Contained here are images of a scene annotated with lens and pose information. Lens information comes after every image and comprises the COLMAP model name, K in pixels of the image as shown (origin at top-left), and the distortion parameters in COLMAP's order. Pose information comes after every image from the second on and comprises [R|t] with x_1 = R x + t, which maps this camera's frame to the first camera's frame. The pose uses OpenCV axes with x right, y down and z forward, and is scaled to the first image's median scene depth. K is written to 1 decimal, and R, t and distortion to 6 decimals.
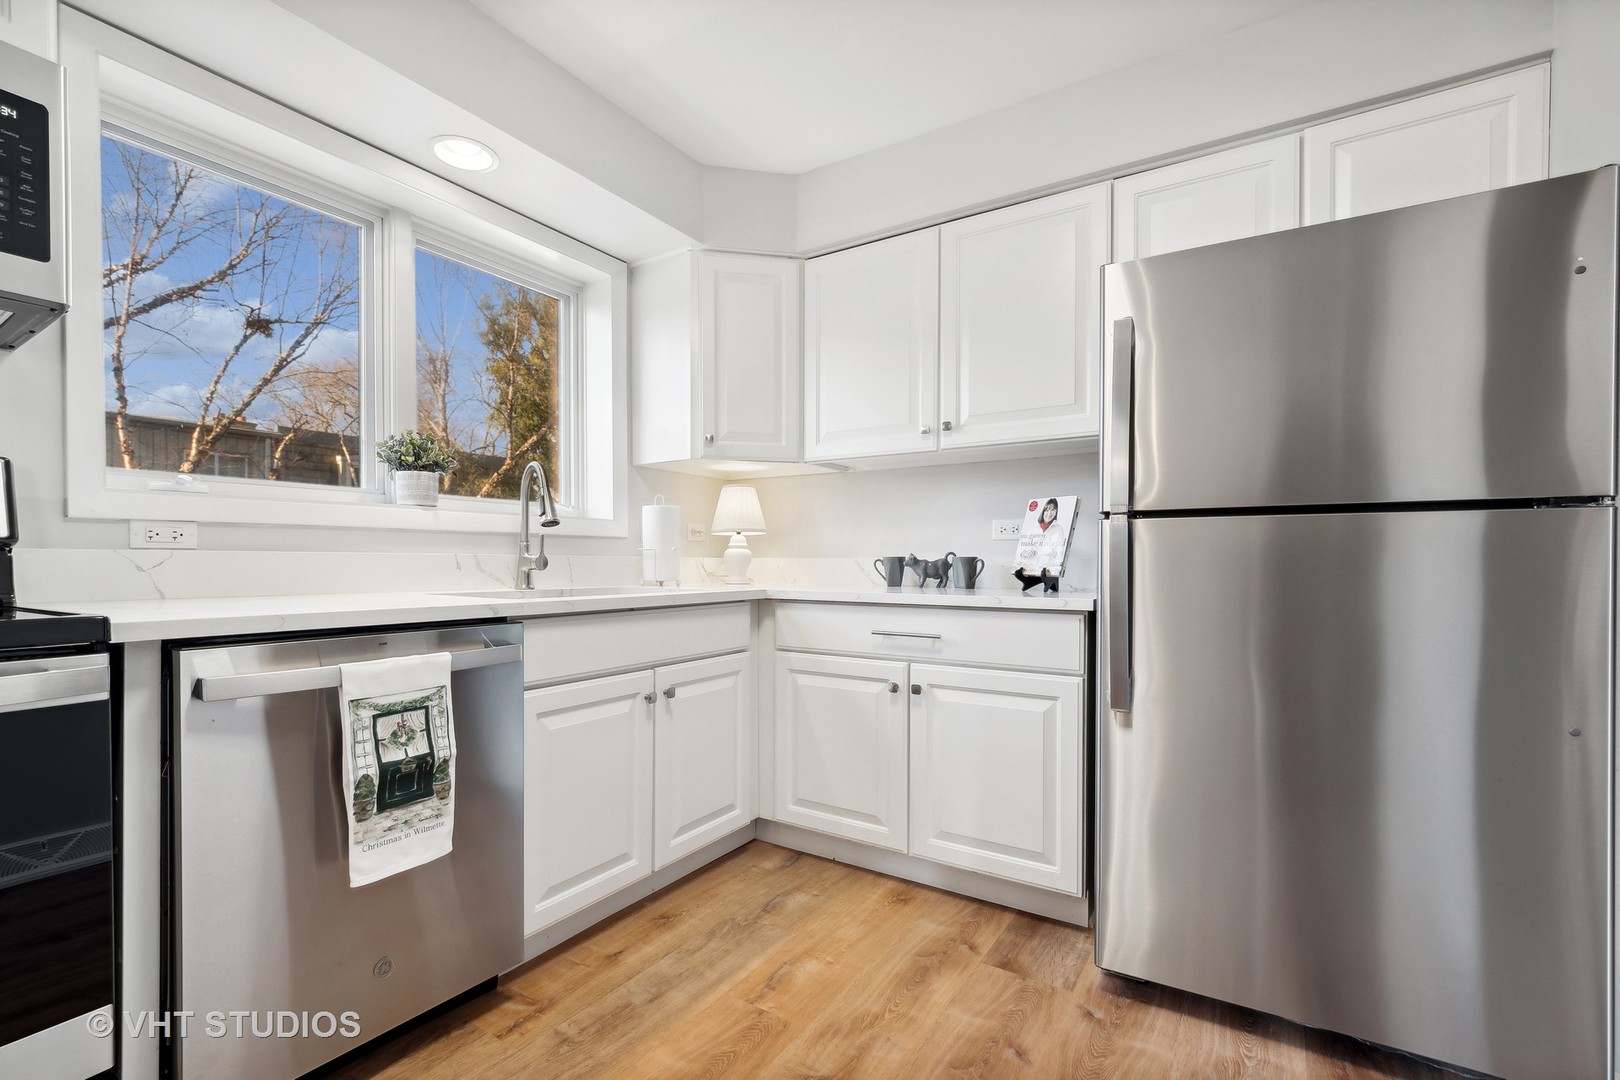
lens RADIAL K [[718.0, 0, 789.7], [0, 718.0, 567.4], [0, 0, 1]] dist [0.001081, -0.000152]
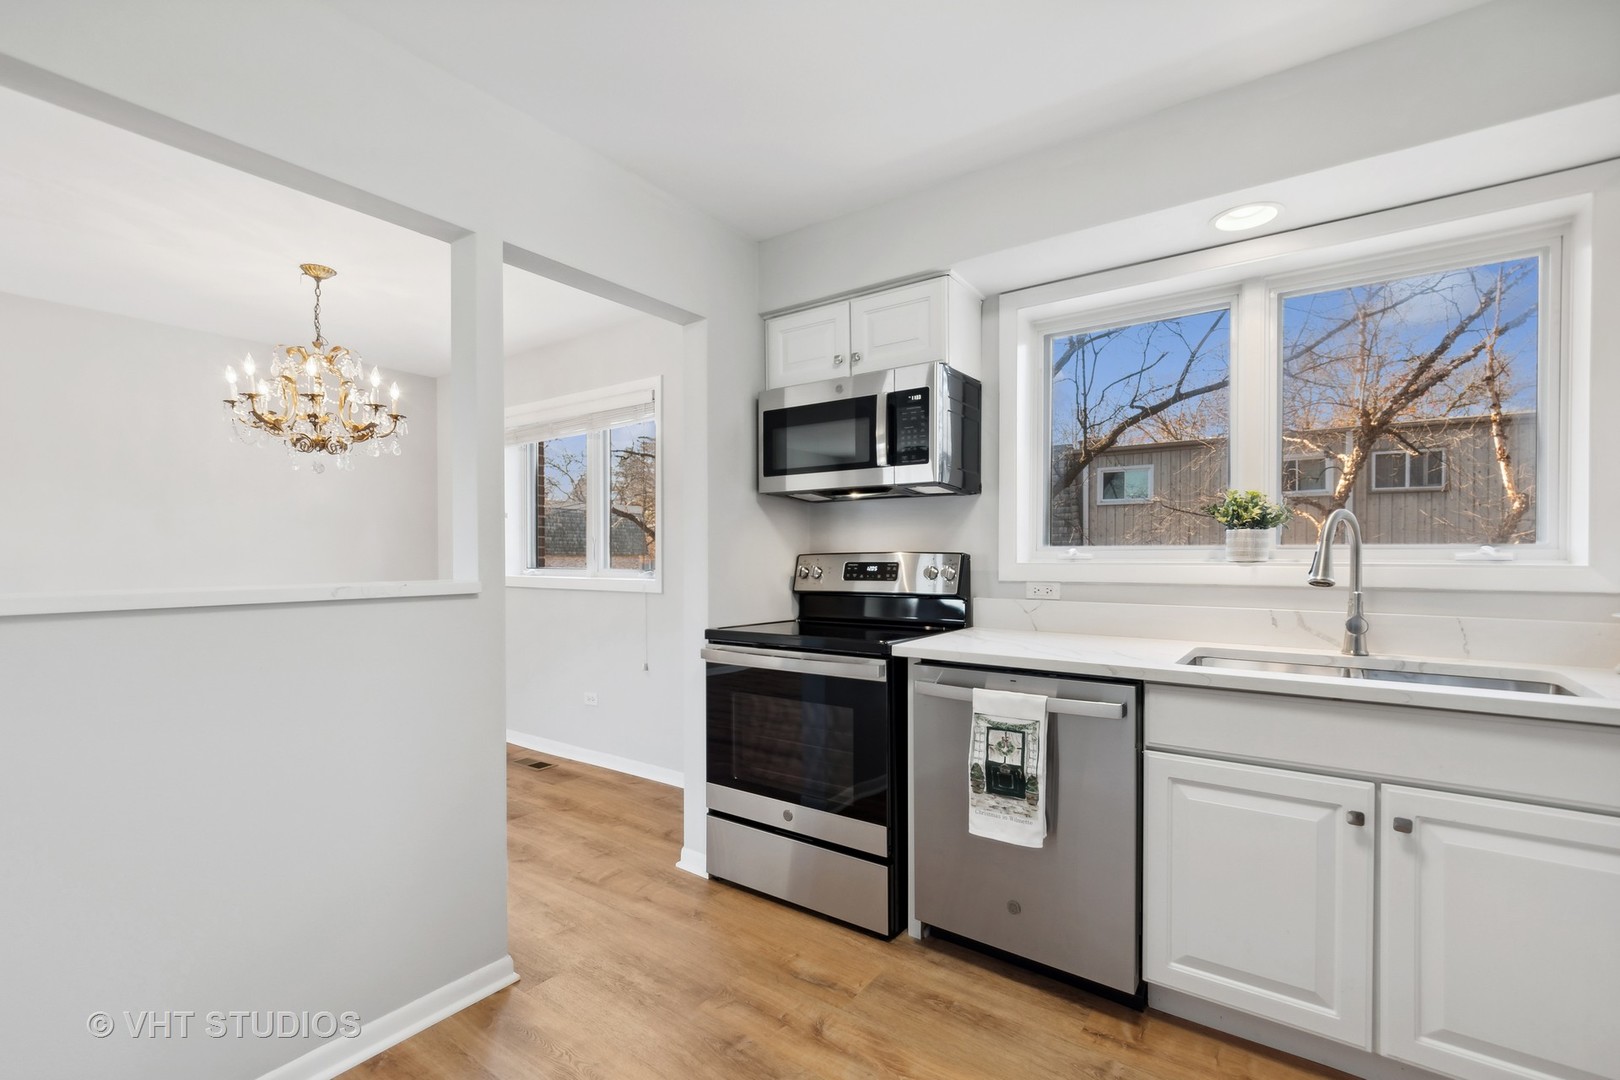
lens RADIAL K [[718.0, 0, 789.7], [0, 718.0, 567.4], [0, 0, 1]] dist [0.001081, -0.000152]
pose [[-0.045159, 0.014012, -0.998882, 0.795370], [-0.010092, 0.999844, 0.014482, -0.122671], [0.998929, 0.010734, -0.045010, 0.560857]]
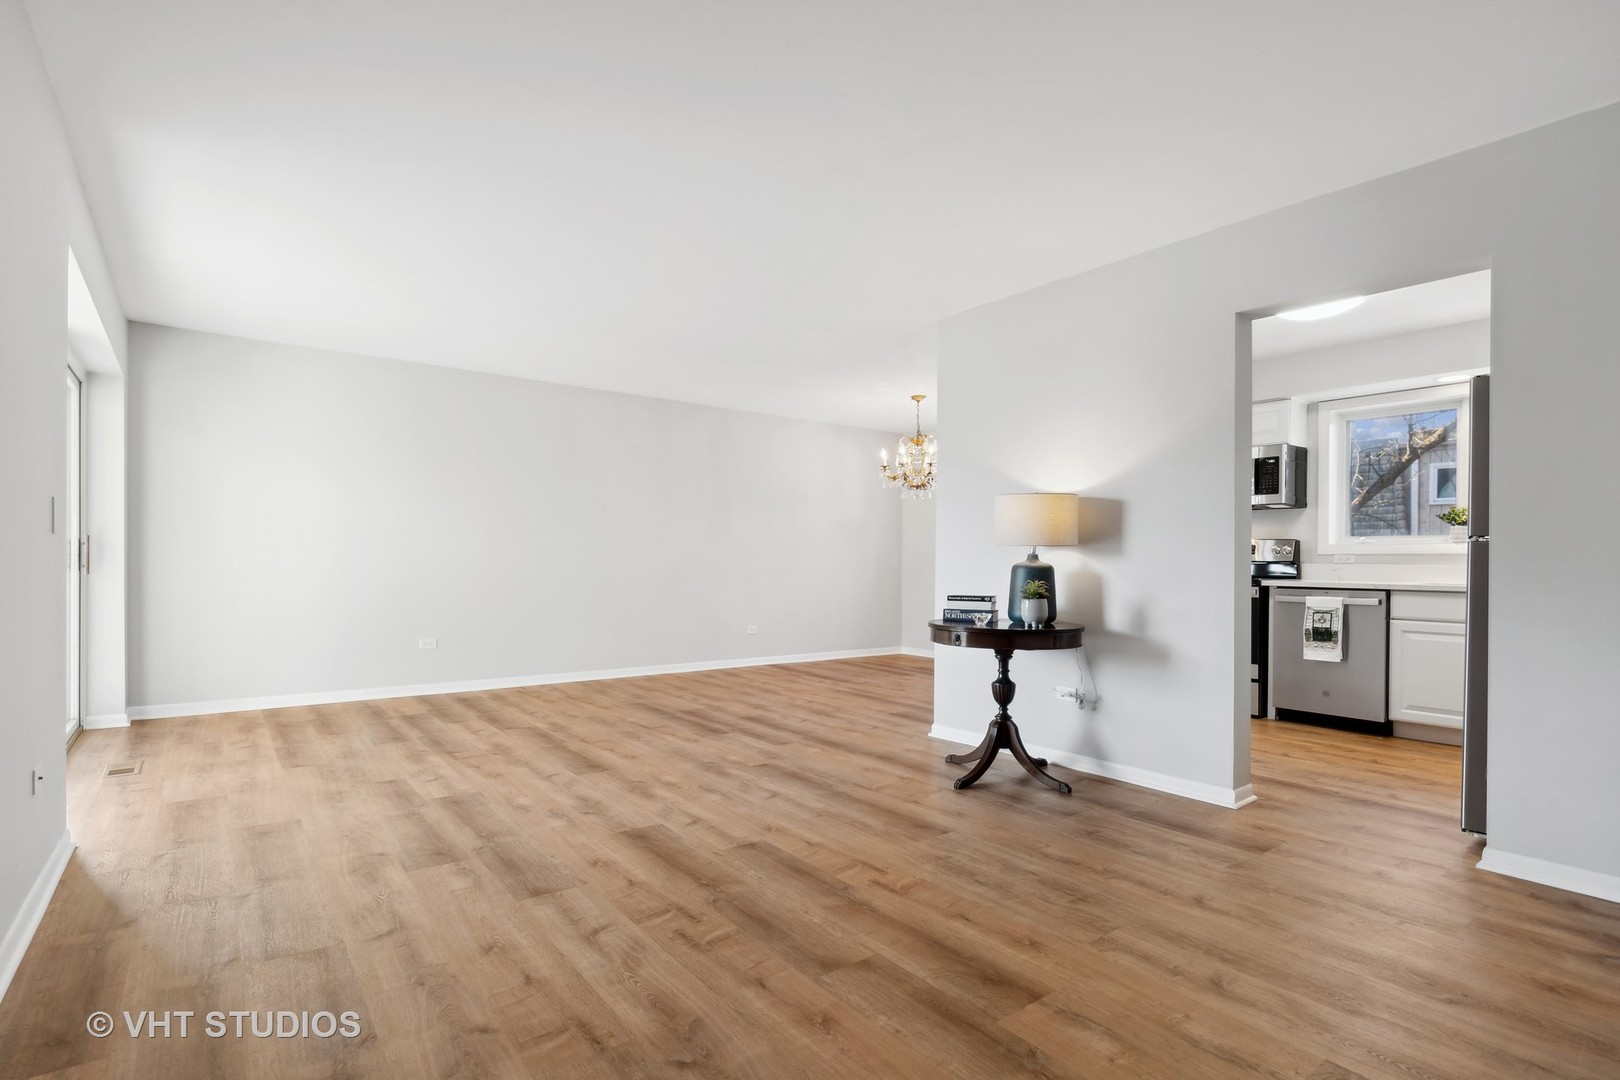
lens RADIAL K [[785.4, 0, 789.3], [0, 785.4, 568.8], [0, 0, 1]] dist [-0.002266, -0.000777]
pose [[-0.330771, 0.003530, -0.943704, 3.249661], [-0.020181, 0.999738, 0.010813, 0.007355], [0.943495, 0.022621, -0.330613, -0.108829]]
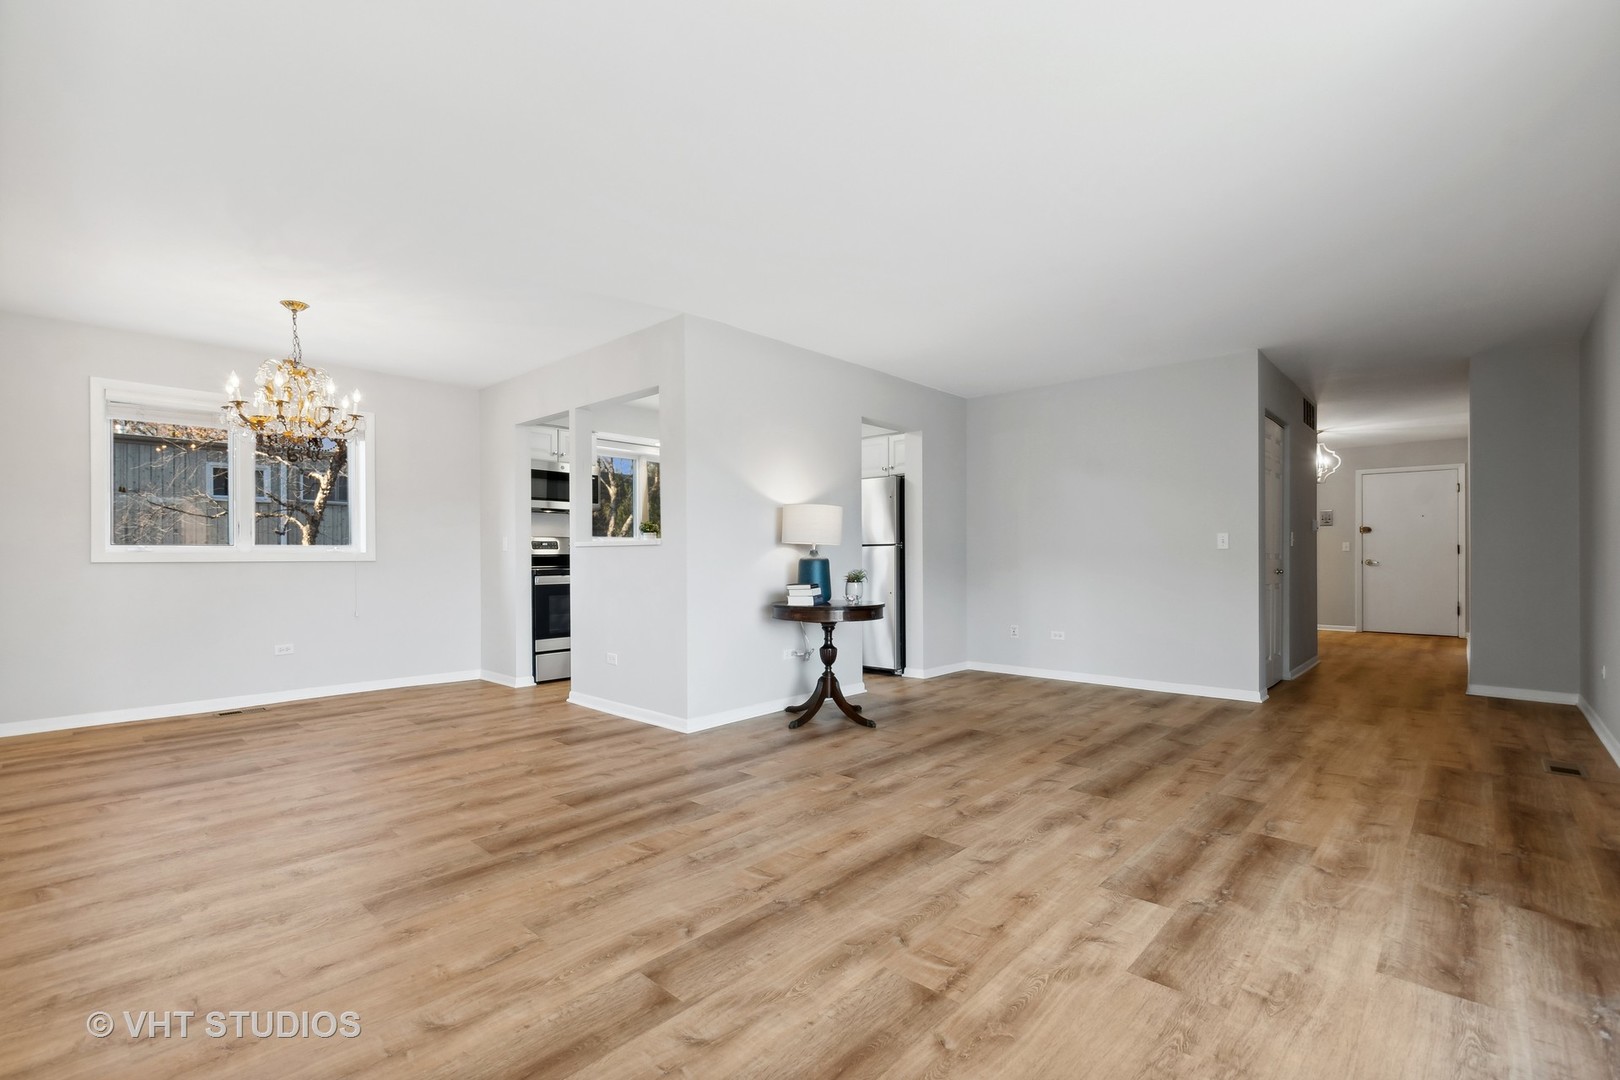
lens RADIAL K [[718.0, 0, 789.7], [0, 718.0, 567.4], [0, 0, 1]] dist [0.001081, -0.000152]
pose [[0.985475, -0.001450, -0.169813, 1.033571], [0.001799, 0.999997, 0.001903, 0.037411], [0.169809, -0.002181, 0.985475, -3.244590]]
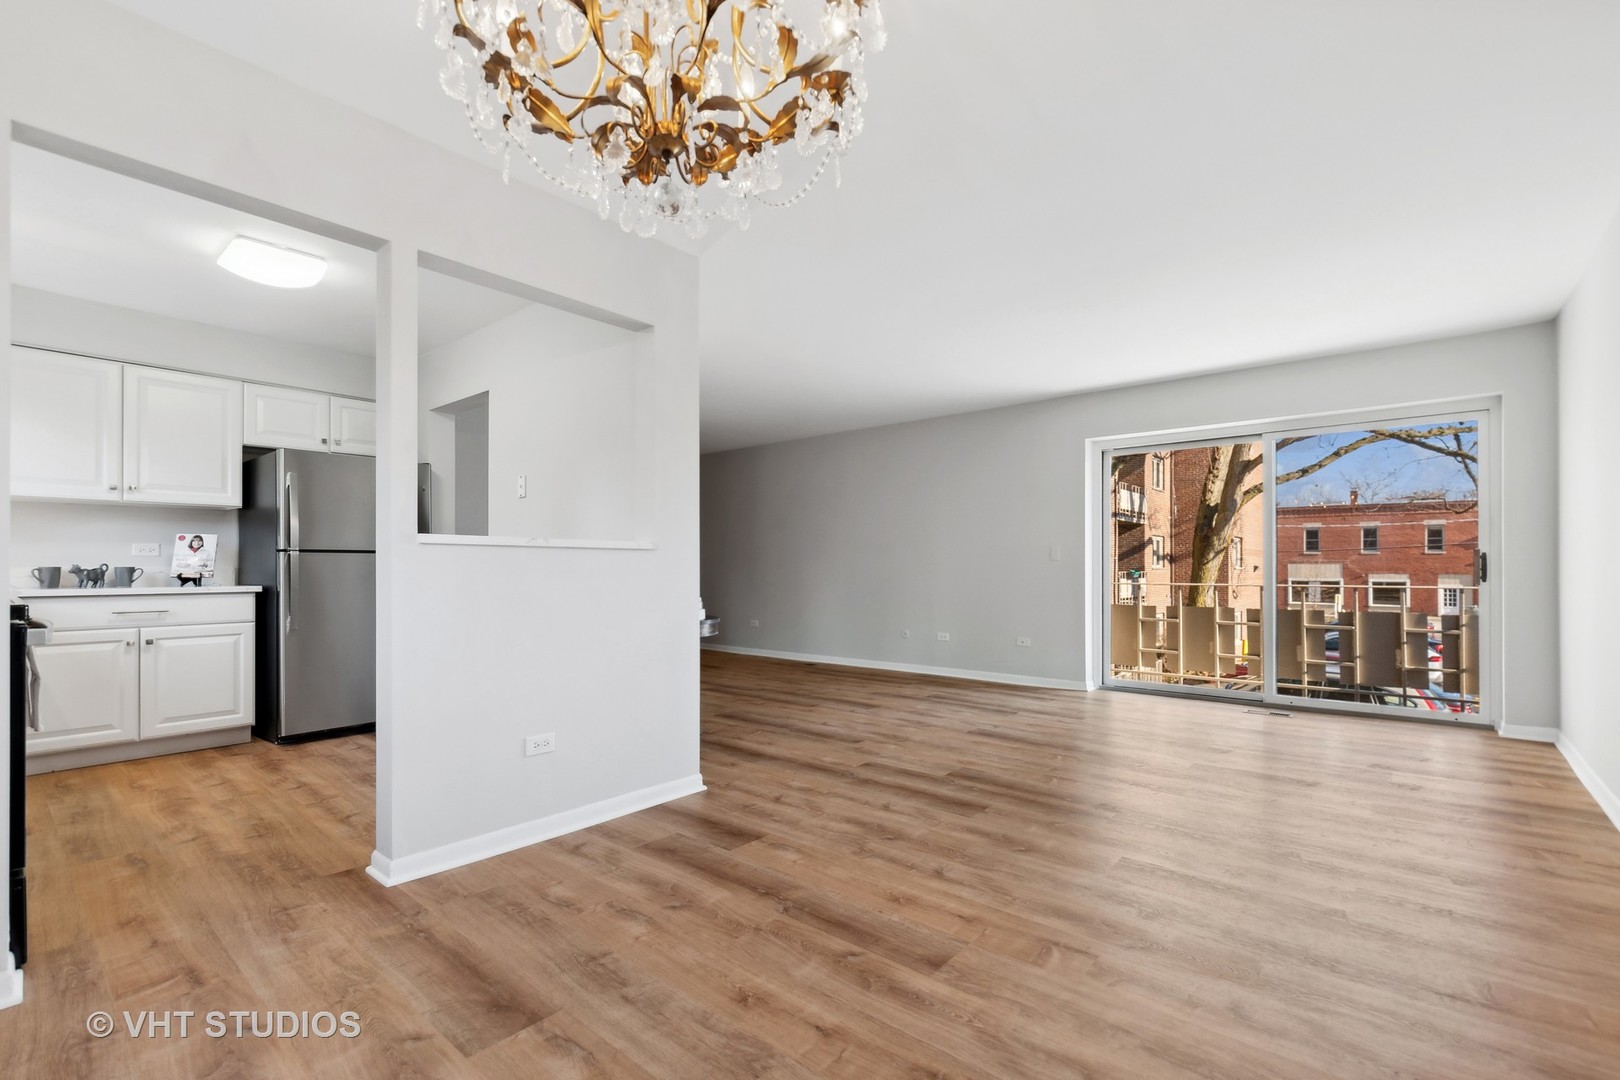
lens RADIAL K [[718.0, 0, 789.7], [0, 718.0, 567.4], [0, 0, 1]] dist [0.001081, -0.000152]
pose [[0.129796, -0.000331, 0.991541, -1.965818], [0.011072, 0.999938, -0.001116, 0.007598], [-0.991479, 0.011123, 0.129792, -1.140612]]
